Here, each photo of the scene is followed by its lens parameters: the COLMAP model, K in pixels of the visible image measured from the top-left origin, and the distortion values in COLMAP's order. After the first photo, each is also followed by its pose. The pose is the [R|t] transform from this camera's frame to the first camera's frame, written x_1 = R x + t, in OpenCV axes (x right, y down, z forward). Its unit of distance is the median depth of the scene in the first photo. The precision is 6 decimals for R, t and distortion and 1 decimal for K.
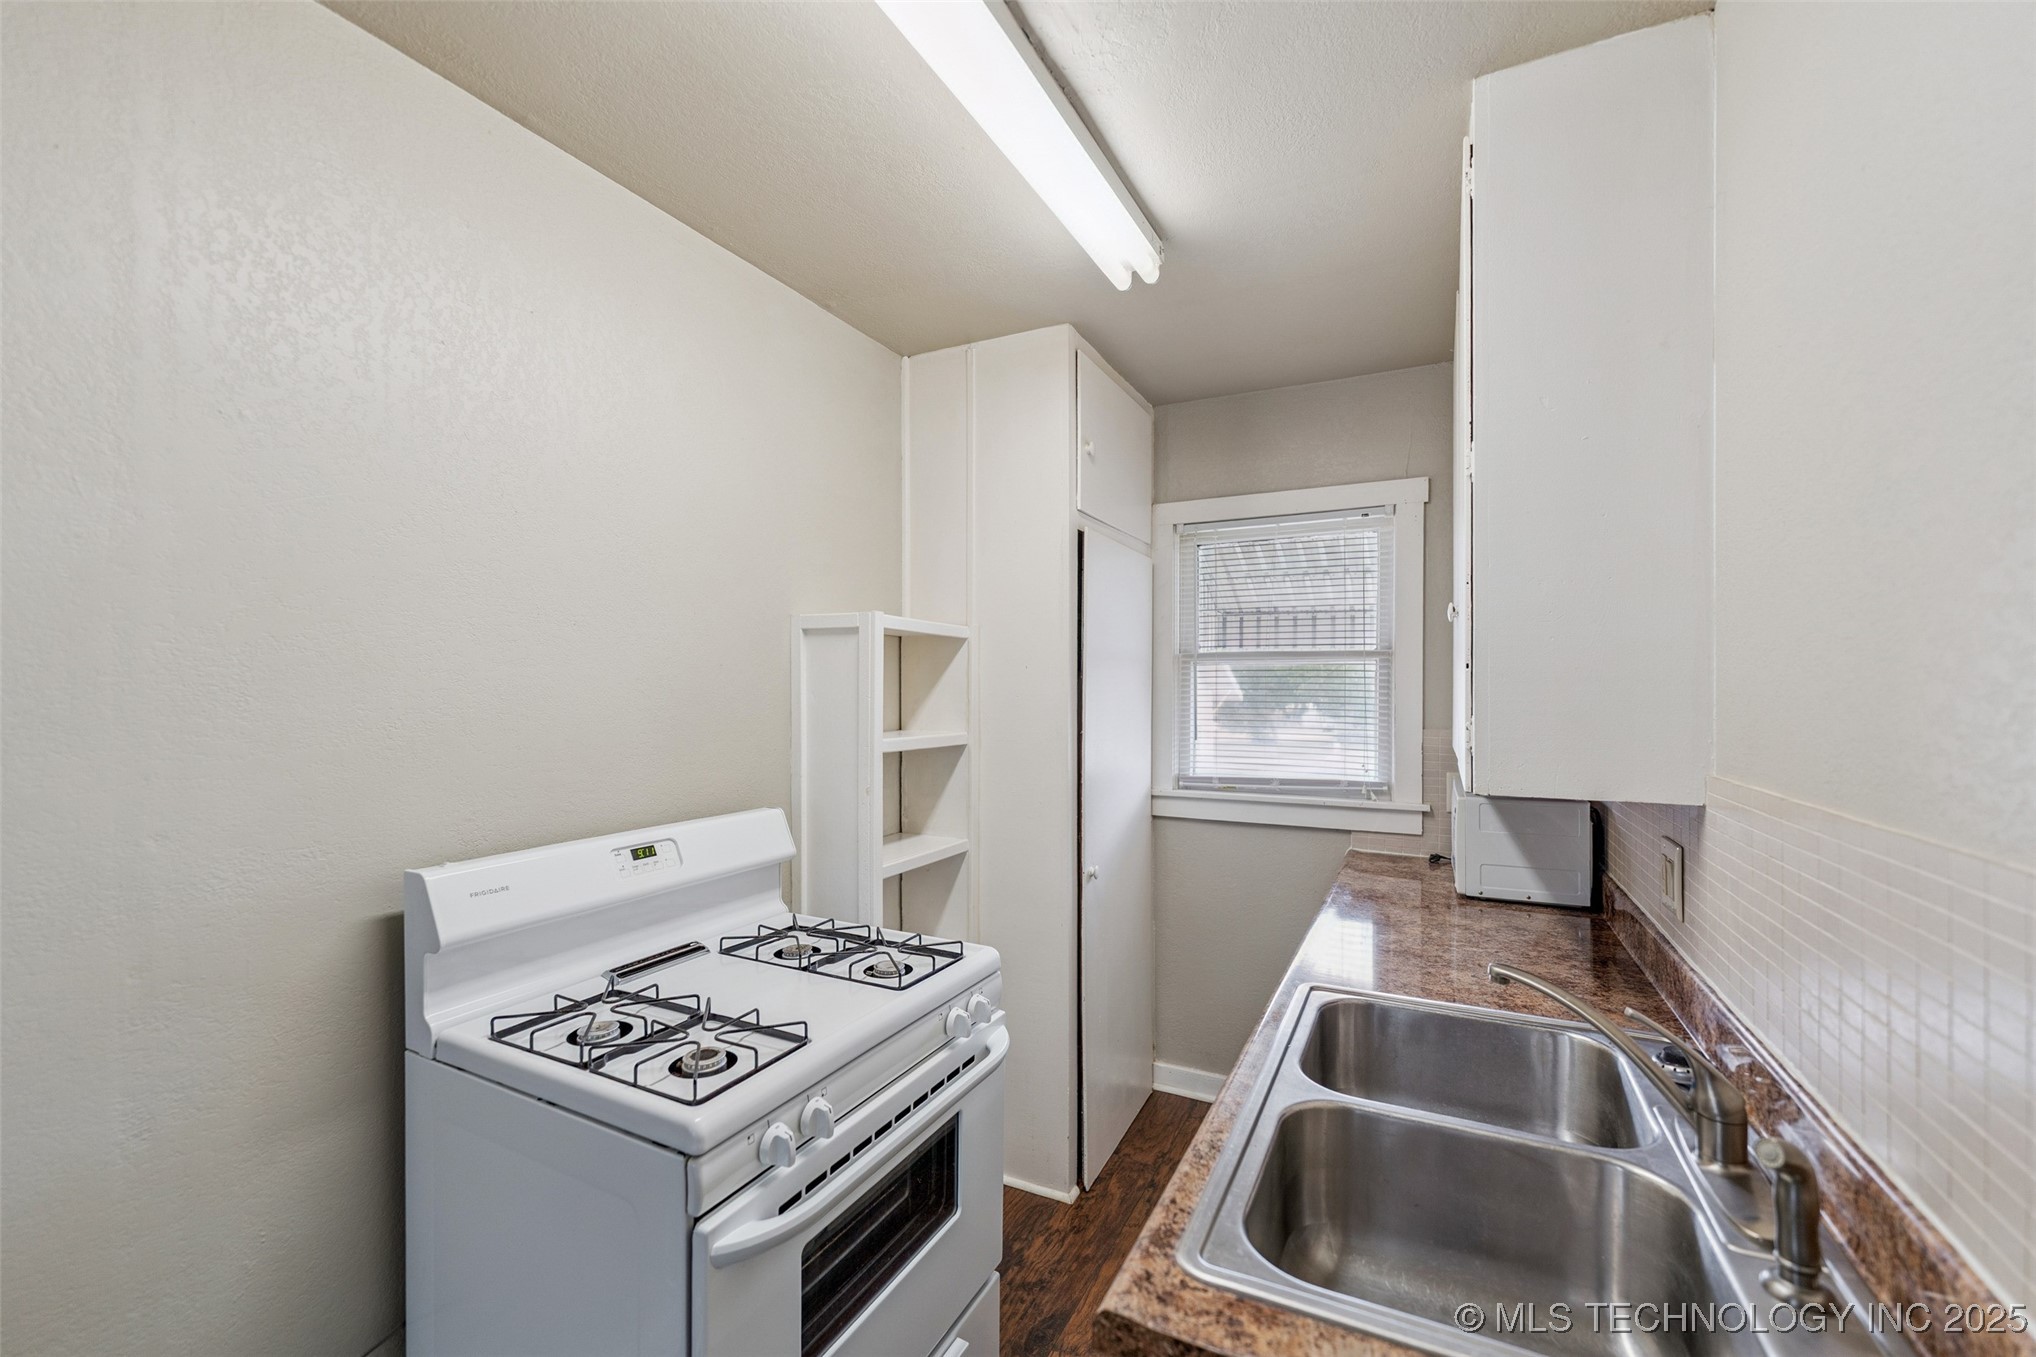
lens RADIAL K [[822.2, 0, 1023.2], [0, 822.2, 692.0], [0, 0, 1]] dist [-0.001024, -0.000431]
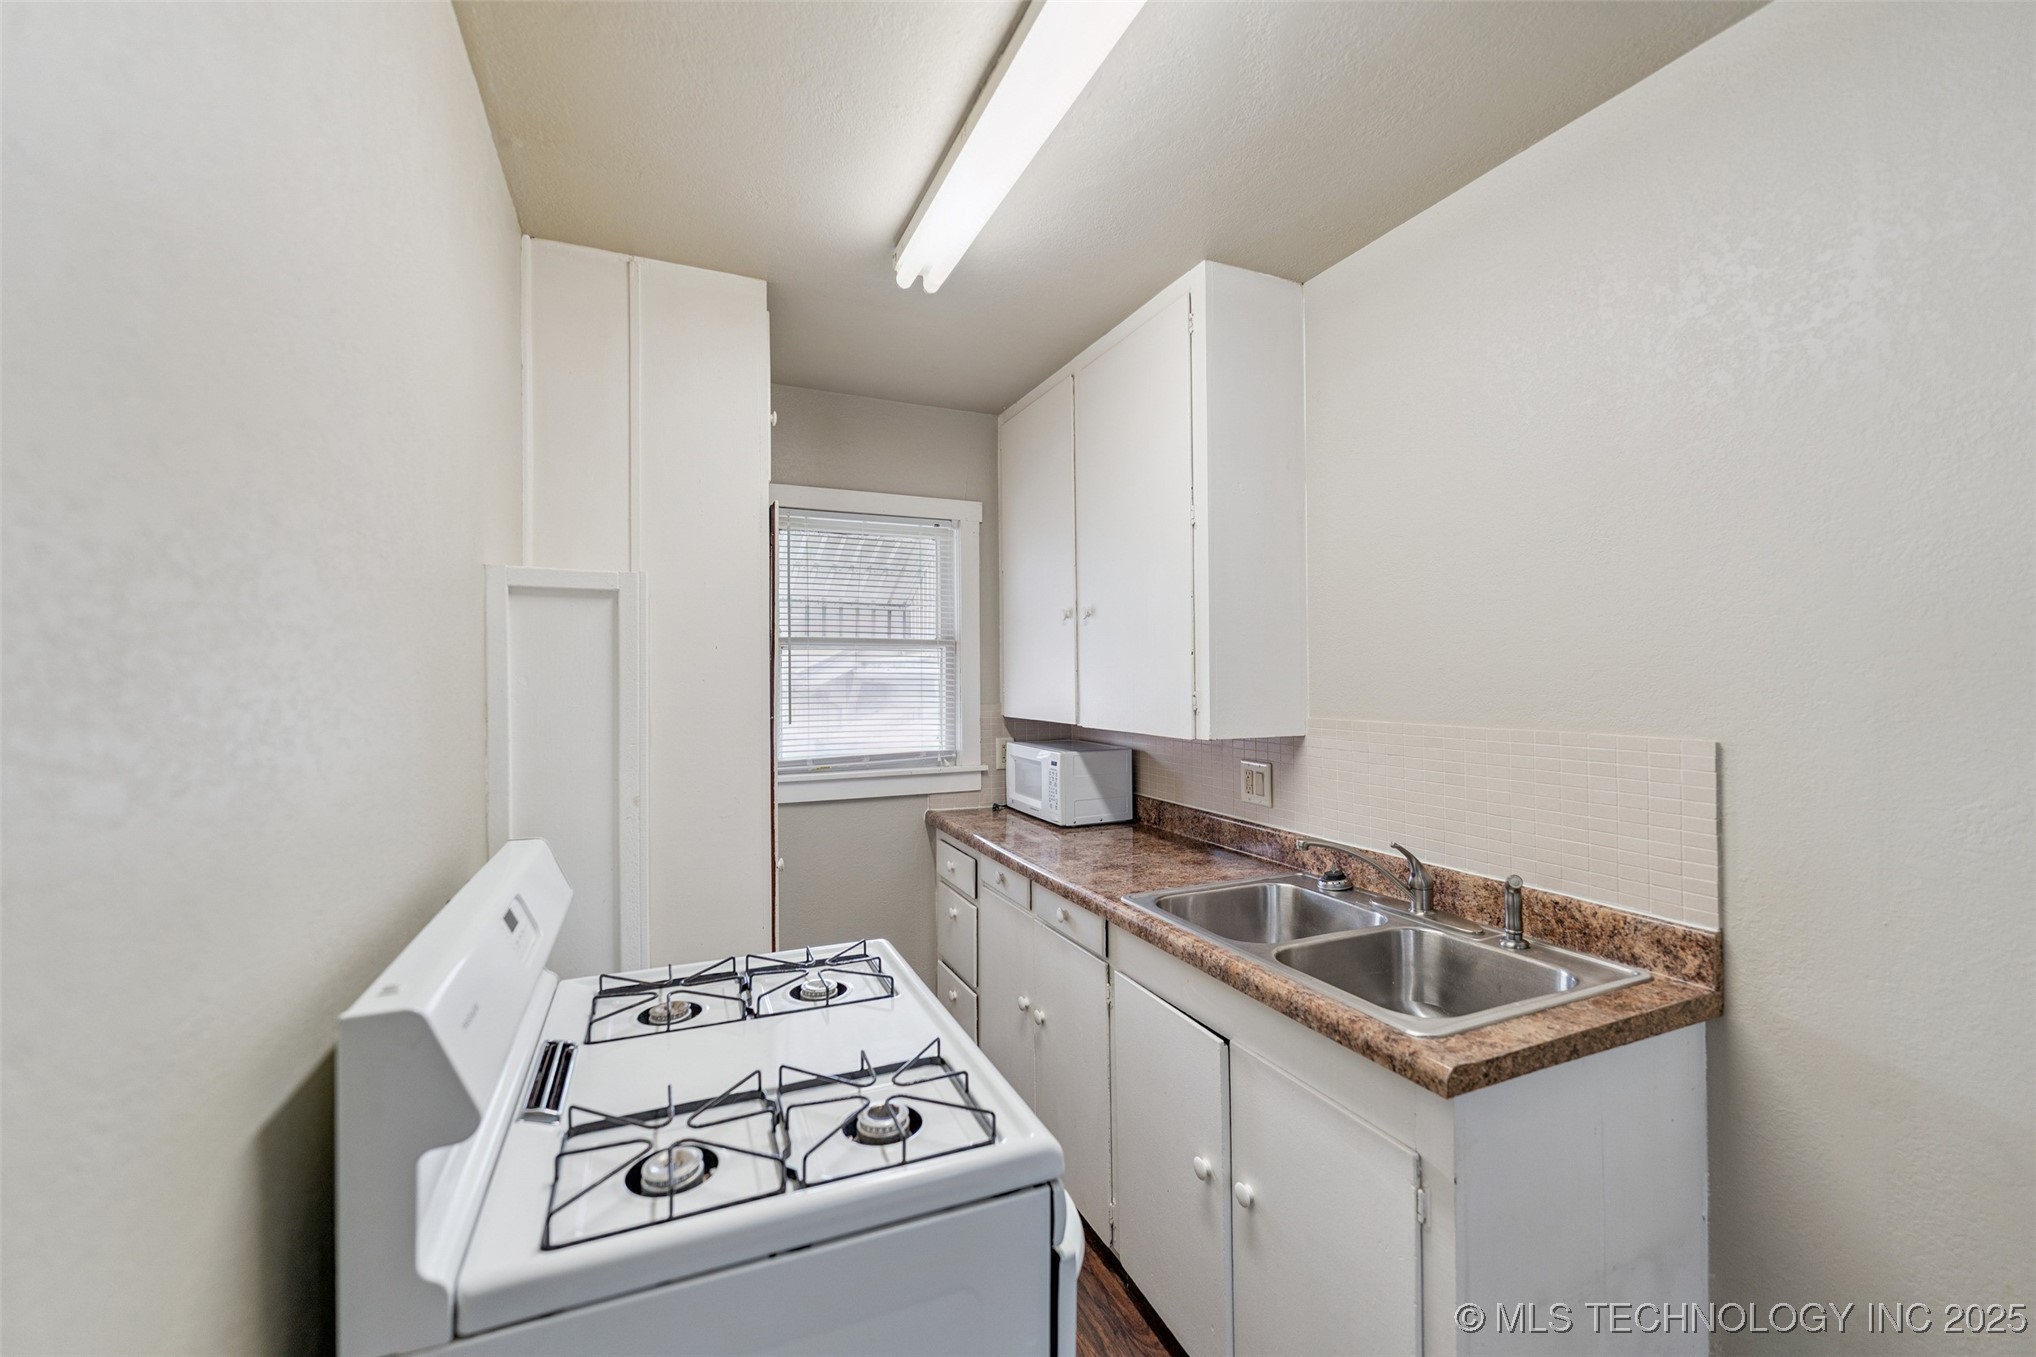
lens RADIAL K [[820.7, 0, 1008.1], [0, 820.7, 669.0], [0, 0, 1]] dist [-0.000829, -0.000265]
pose [[0.640657, 0.002794, 0.767822, -0.475353], [0.008476, 0.999907, -0.010711, 0.005423], [-0.767780, 0.013371, 0.640574, 0.190352]]
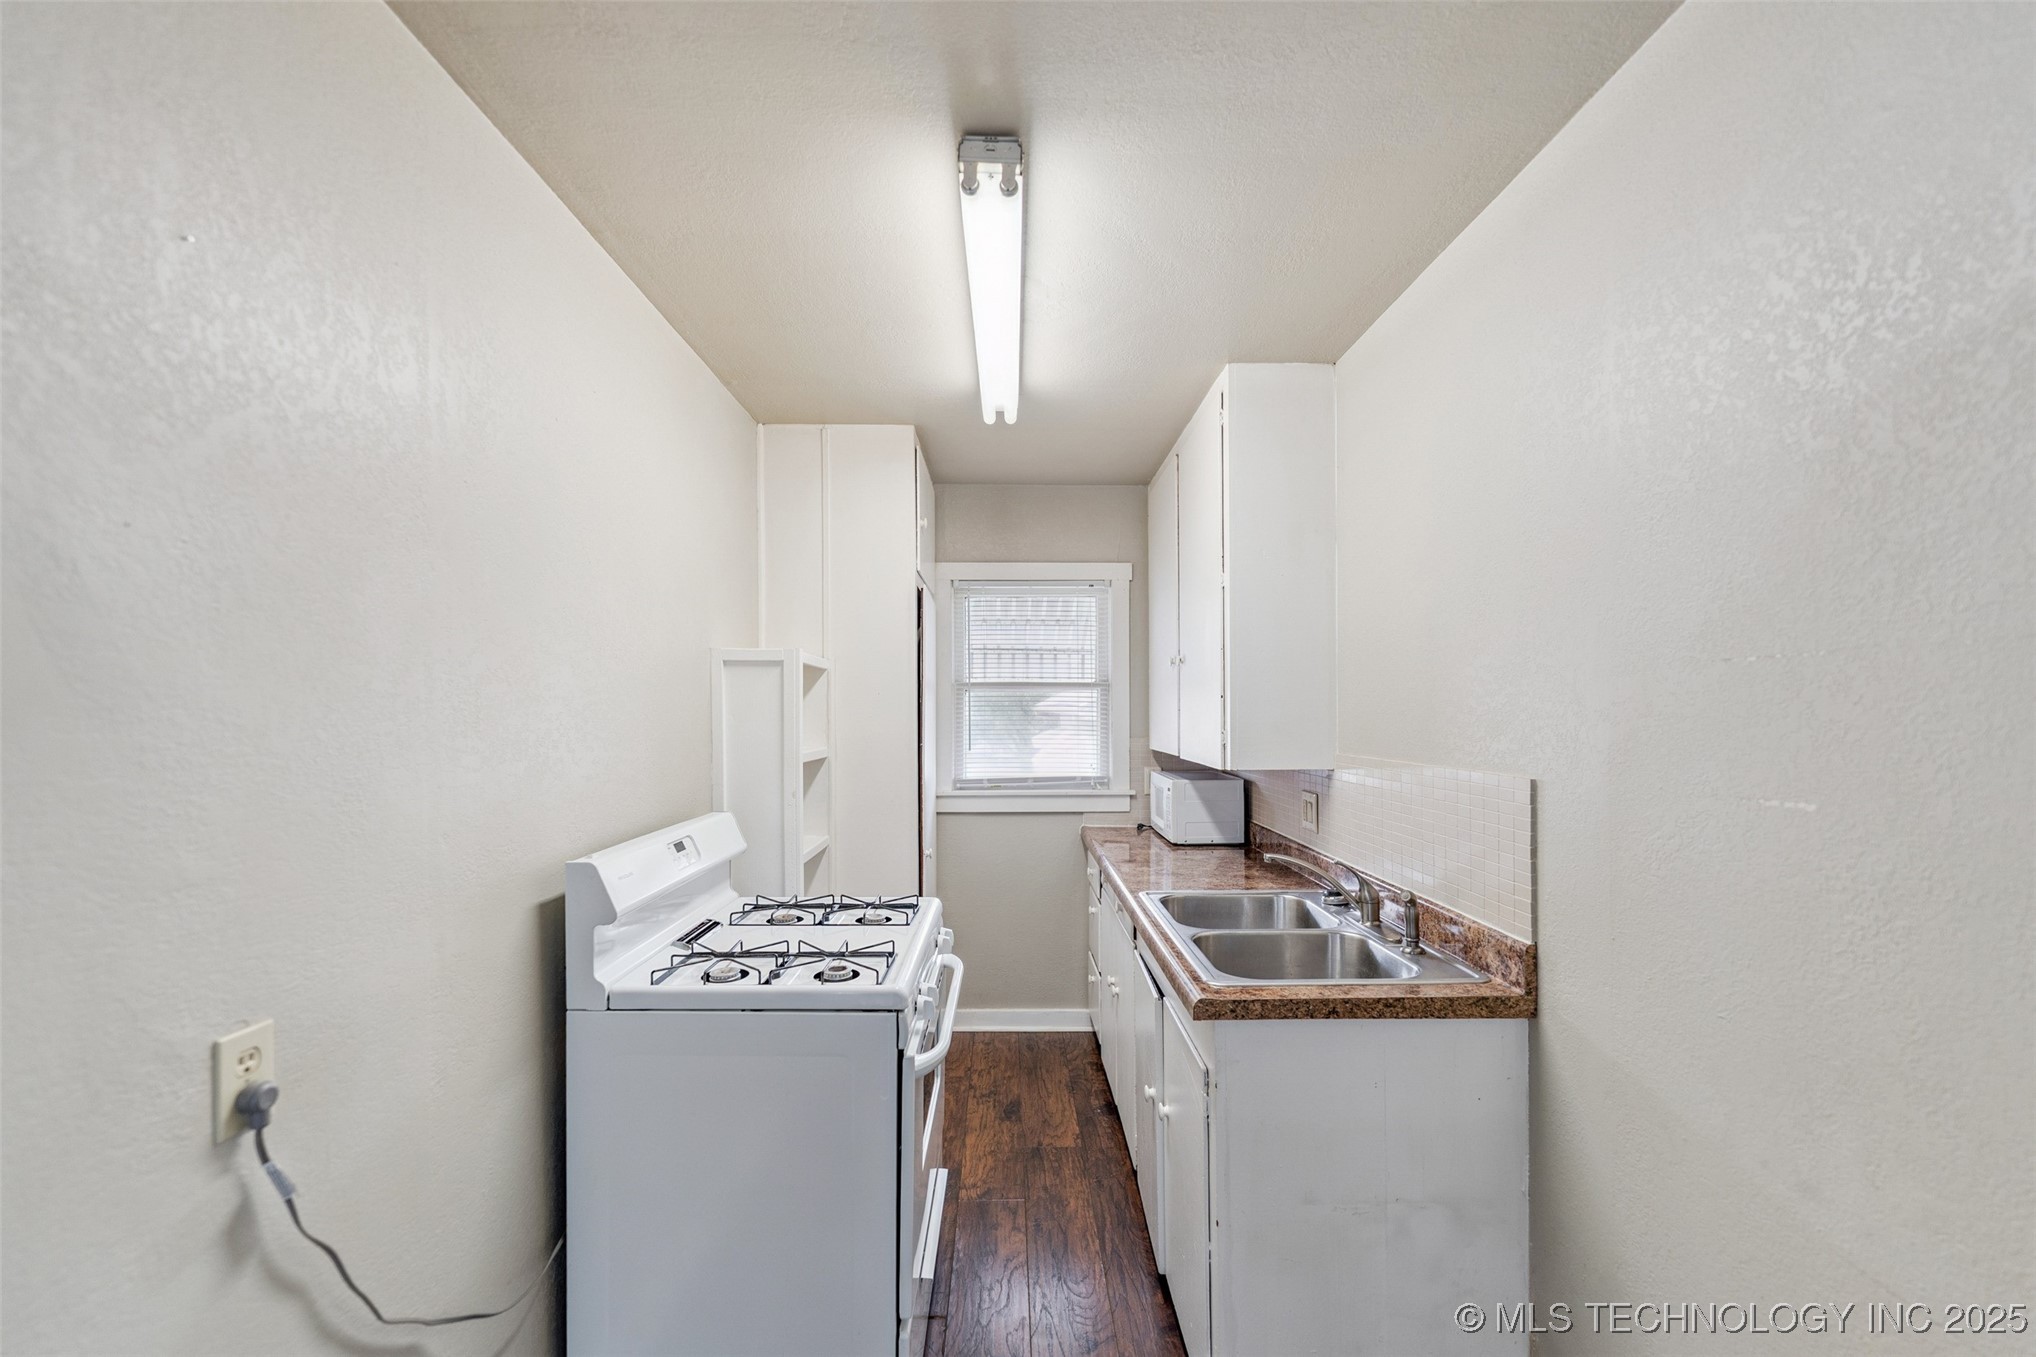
lens RADIAL K [[825.7, 0, 1007.1], [0, 825.7, 711.8], [0, 0, 1]] dist [-0.000117, -0.000001]
pose [[0.890888, -0.003770, 0.454207, -0.392980], [0.004745, 0.999988, -0.001005, -0.000314], [-0.454197, 0.003051, 0.890896, -0.206599]]
